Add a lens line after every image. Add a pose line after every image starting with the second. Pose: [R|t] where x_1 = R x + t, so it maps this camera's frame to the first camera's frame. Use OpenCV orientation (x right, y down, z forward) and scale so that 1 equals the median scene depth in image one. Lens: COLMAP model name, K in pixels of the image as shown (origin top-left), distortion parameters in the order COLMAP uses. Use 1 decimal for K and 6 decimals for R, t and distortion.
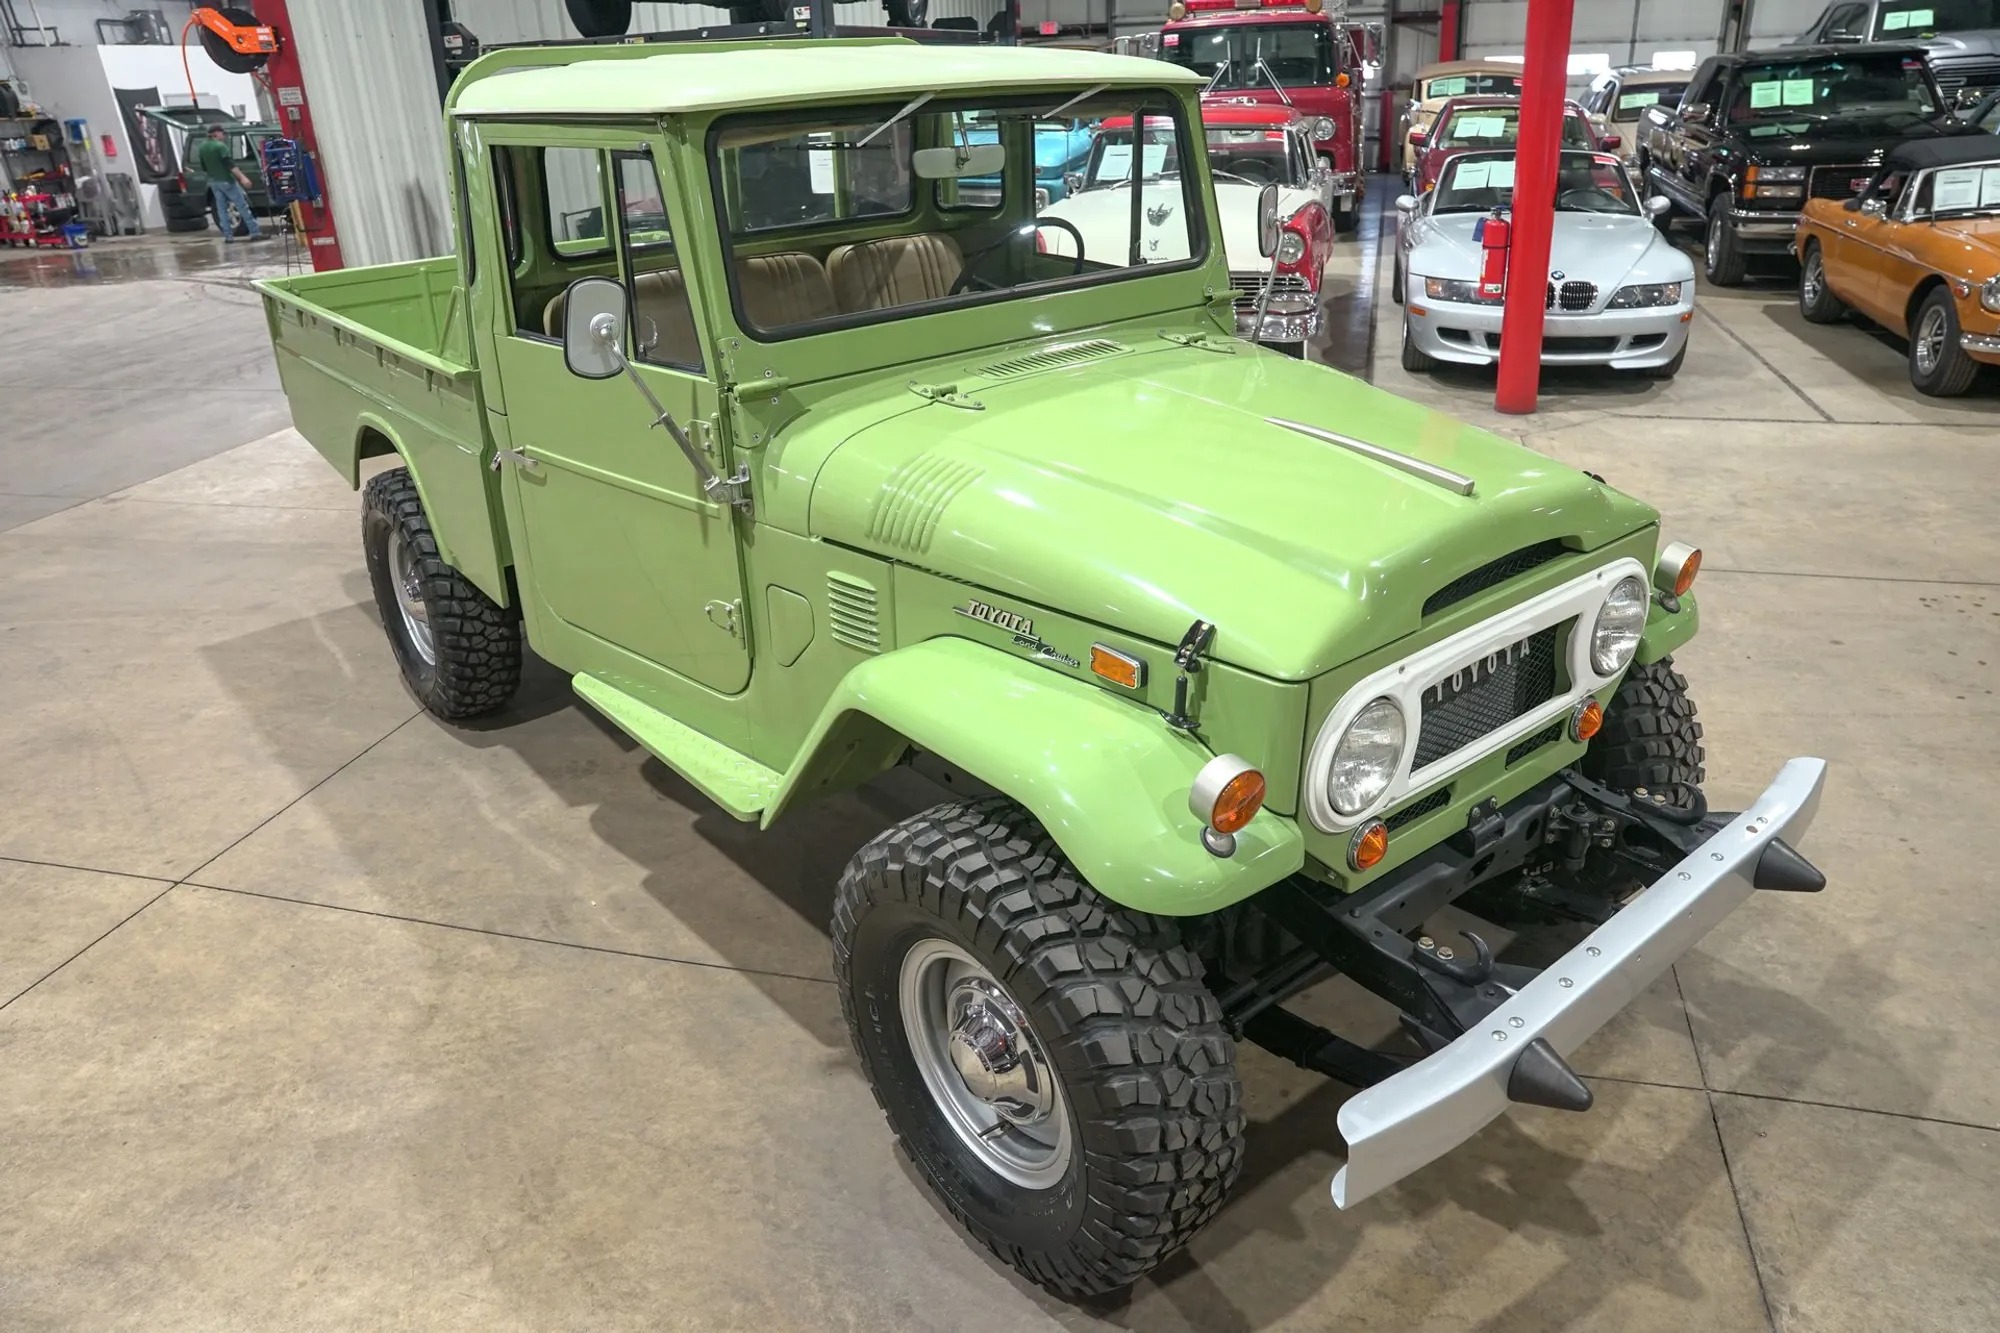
lens RADIAL K [[1371.3, 0, 1006.4], [0, 1371.3, 666.4], [0, 0, 1]] dist [-0.144110, 0.113920]
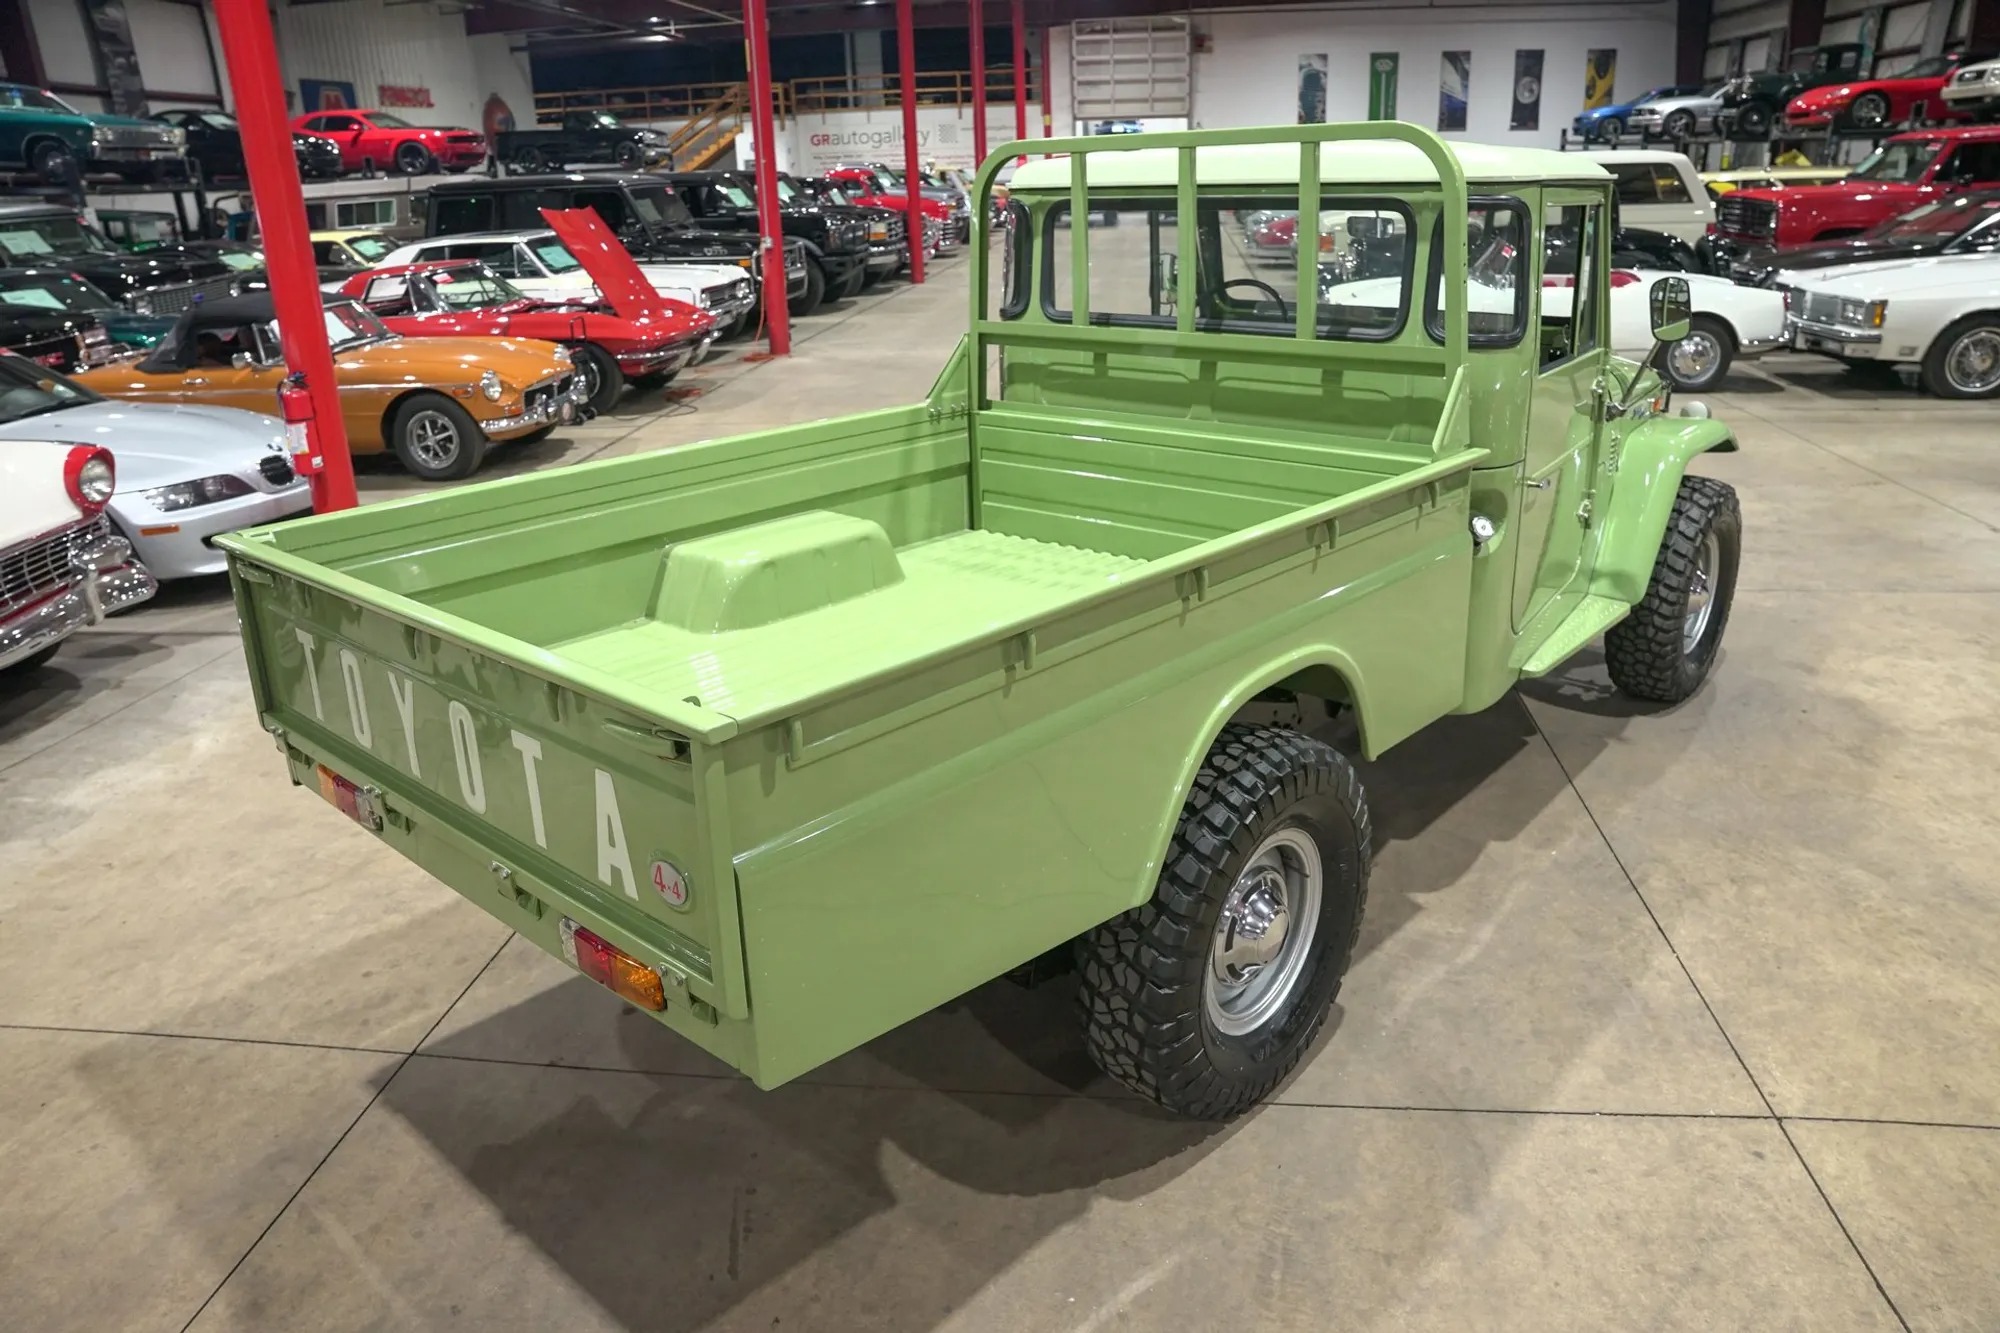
lens RADIAL K [[1371.3, 0, 1006.4], [0, 1371.3, 666.4], [0, 0, 1]] dist [-0.144110, 0.113920]
pose [[-0.141739, -0.303727, 0.942157, -1.359823], [0.442650, 0.831862, 0.334763, -0.585747], [-0.885421, 0.464495, 0.016537, 1.413614]]
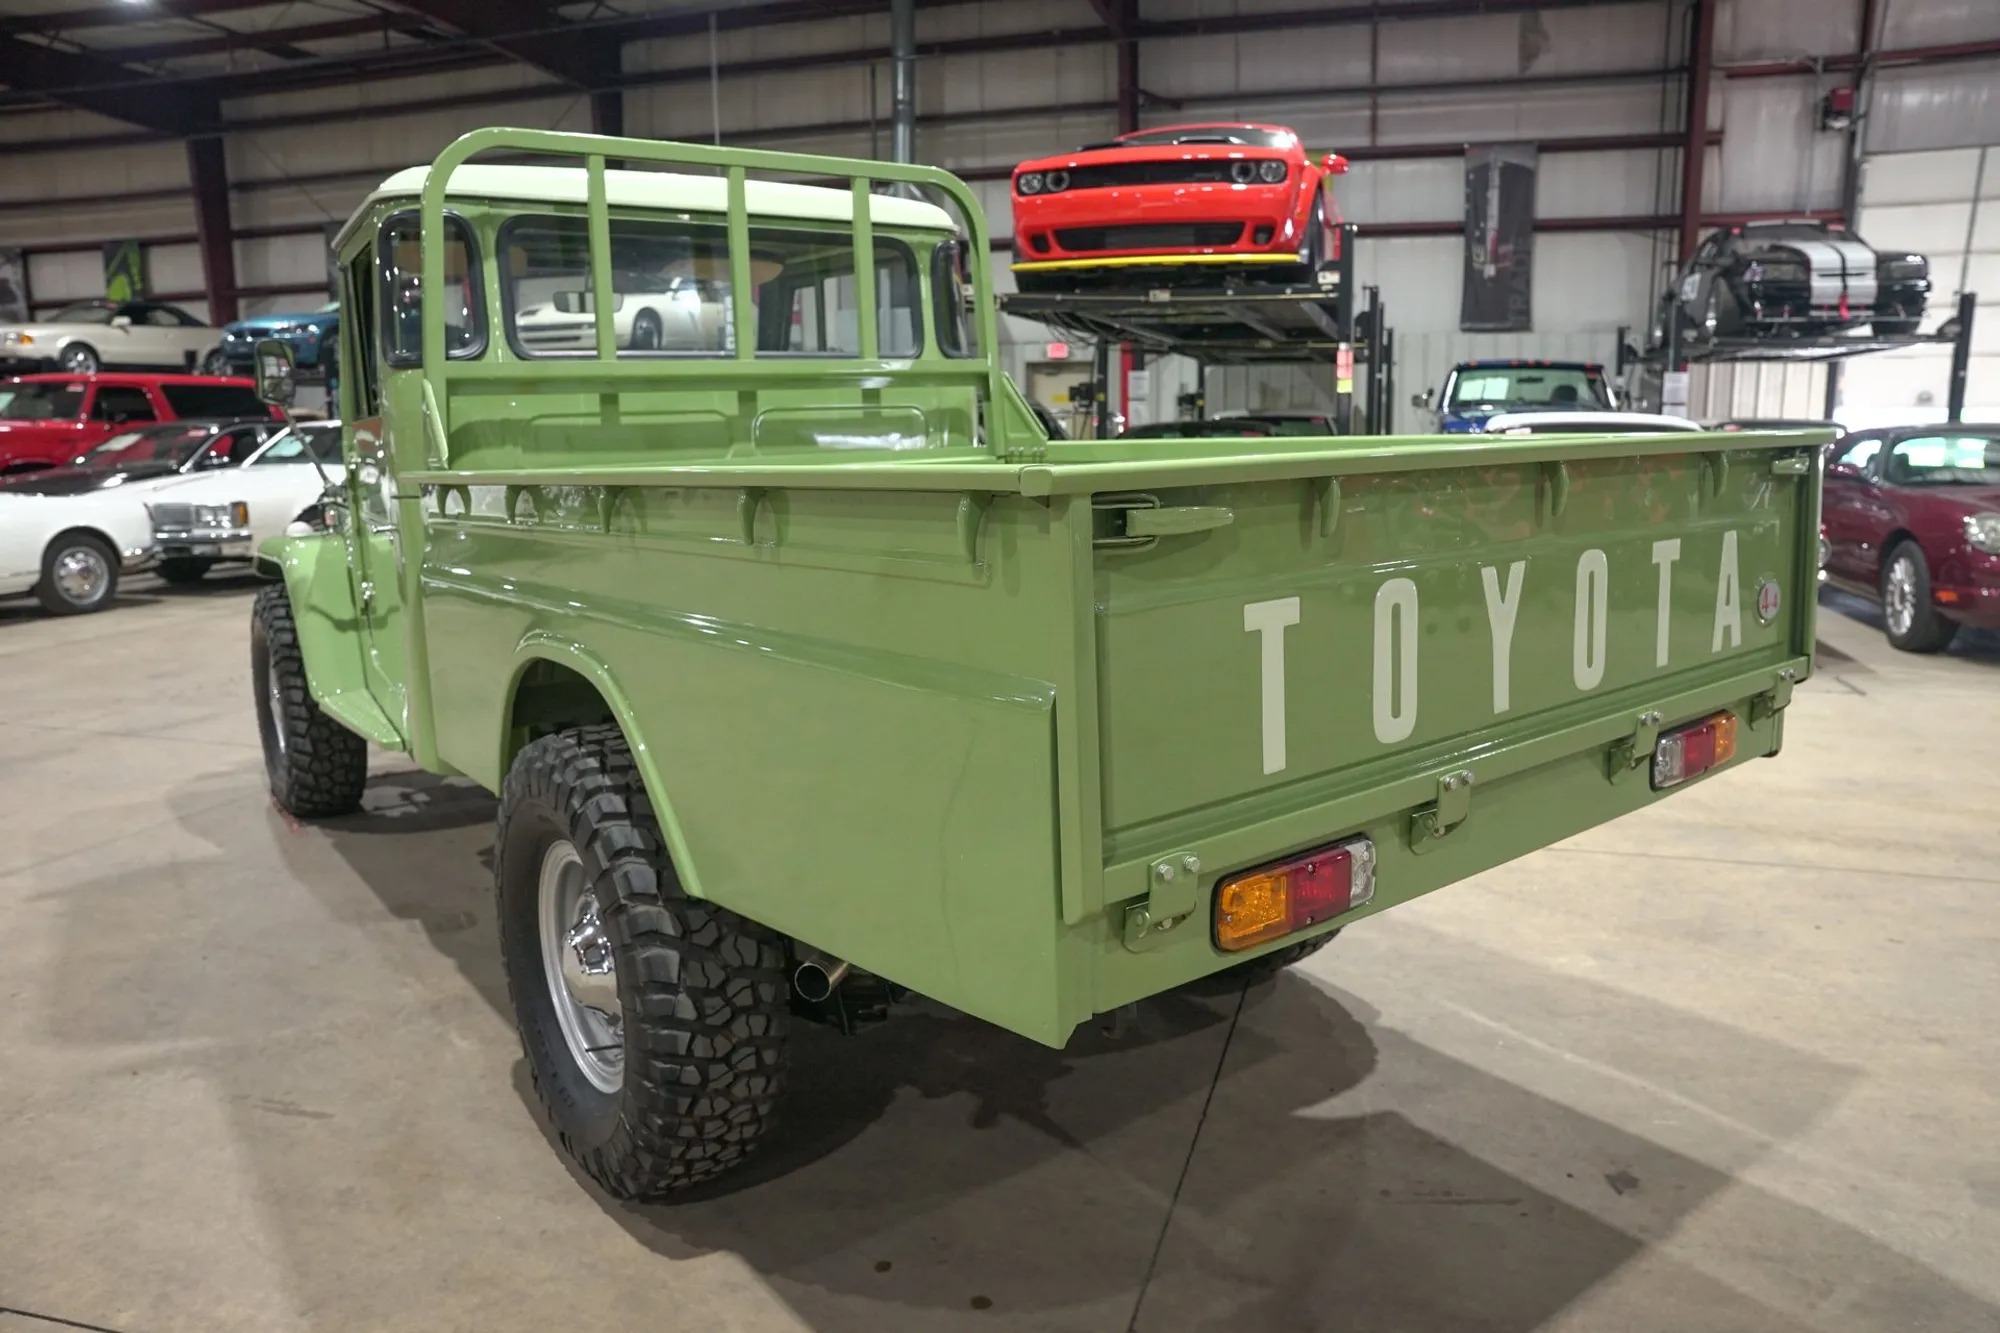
lens RADIAL K [[1370.5, 0, 1004.9], [0, 1370.5, 665.9], [0, 0, 1]] dist [-0.143781, 0.112703]
pose [[-0.997857, 0.045539, 0.046987, -0.474618], [0.064169, 0.821566, 0.566490, -0.760792], [-0.012805, 0.568291, -0.822728, 2.167325]]
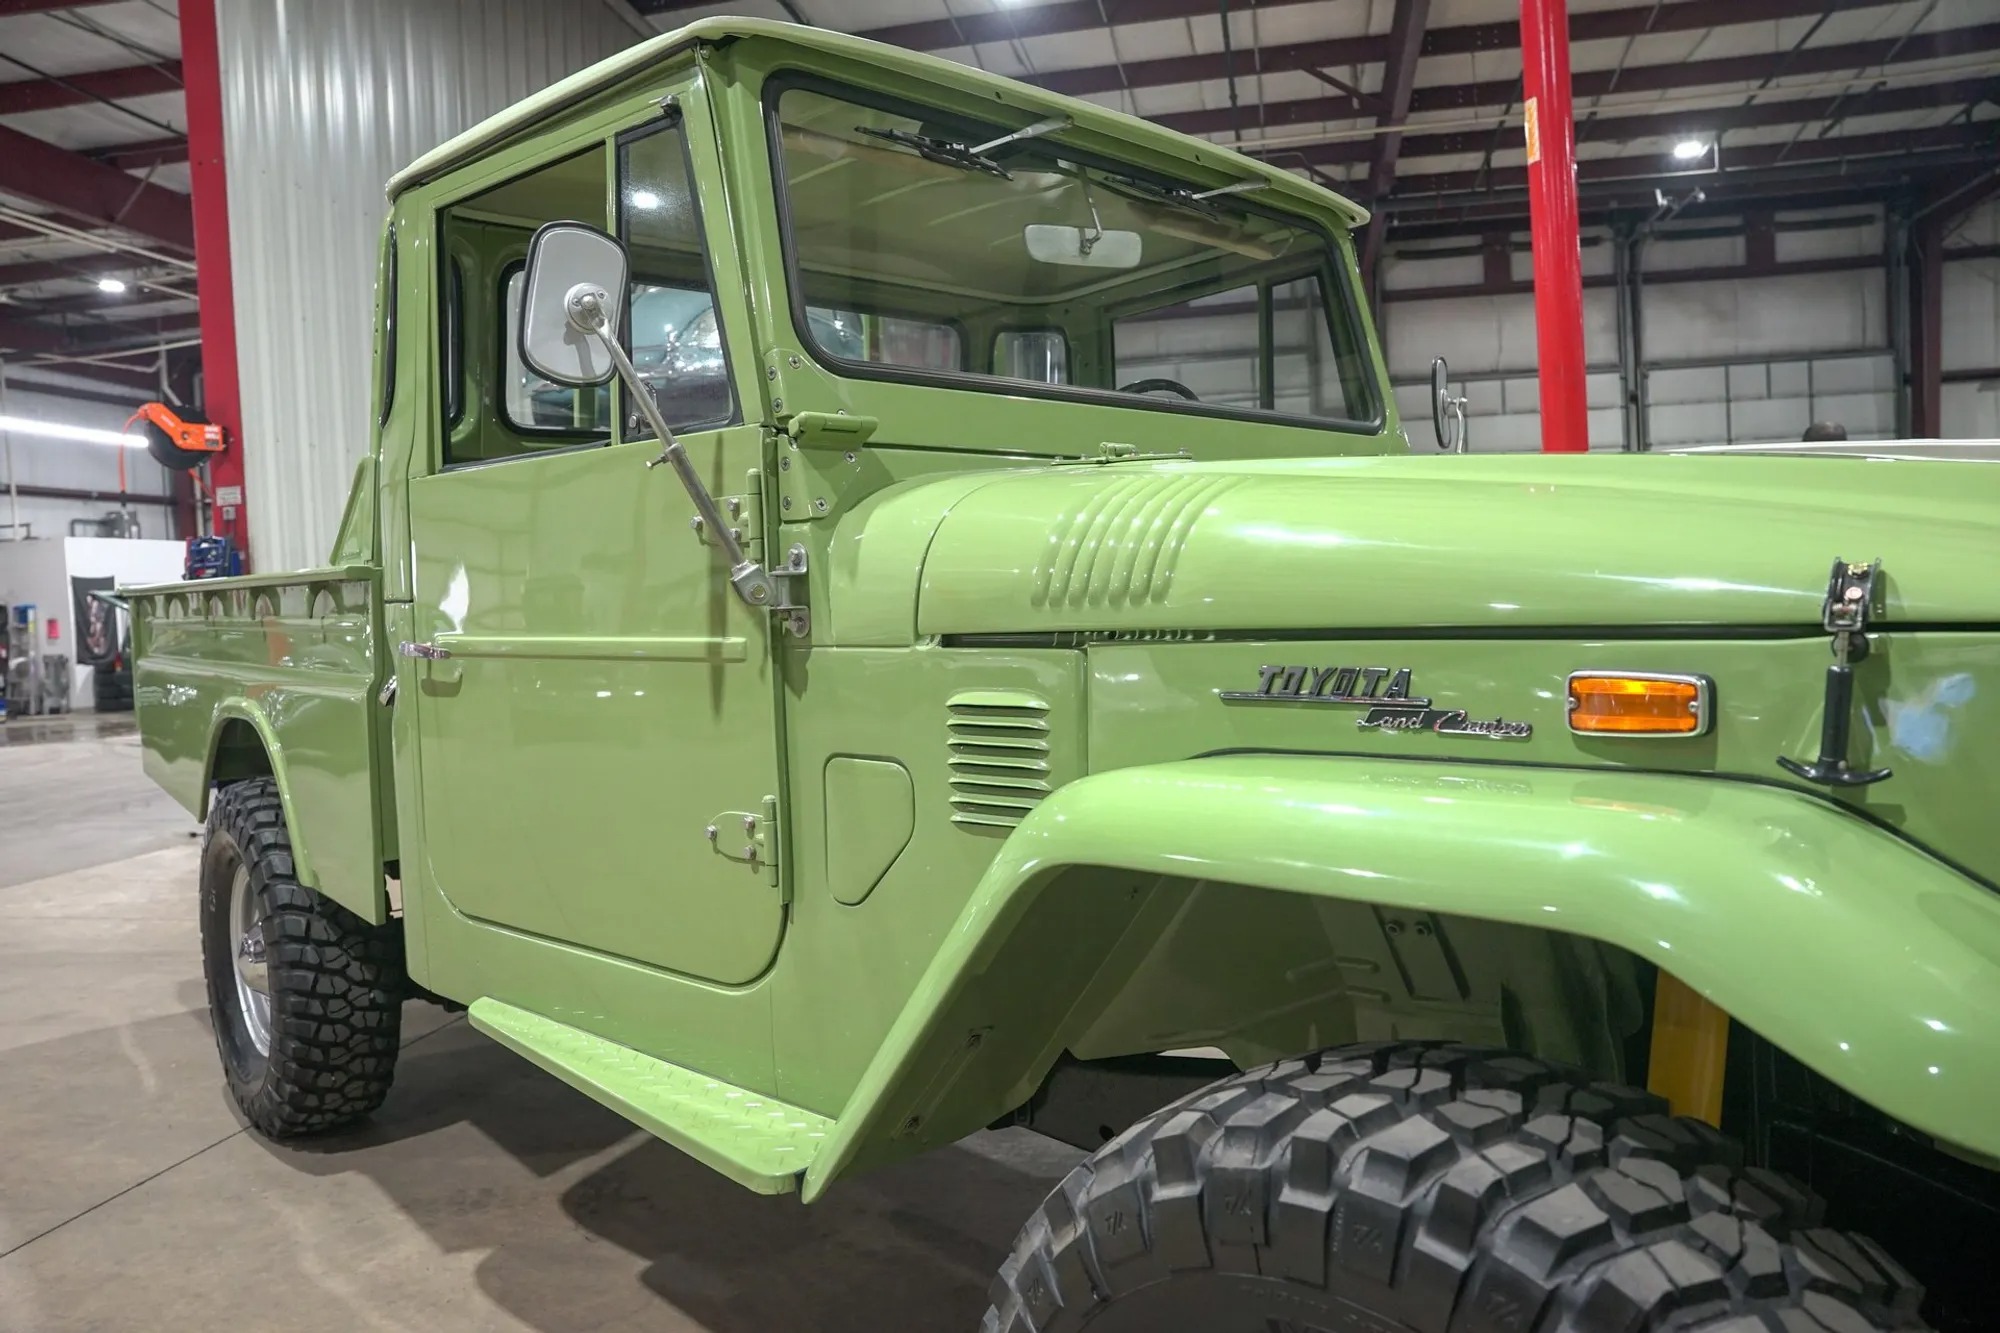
lens RADIAL K [[1371.3, 0, 1006.4], [0, 1371.3, 666.4], [0, 0, 1]] dist [-0.144110, 0.113920]
pose [[0.998569, -0.005545, 0.053187, -0.107557], [0.024831, 0.928963, -0.369340, 0.100794], [-0.047360, 0.370132, 0.927771, 0.366894]]
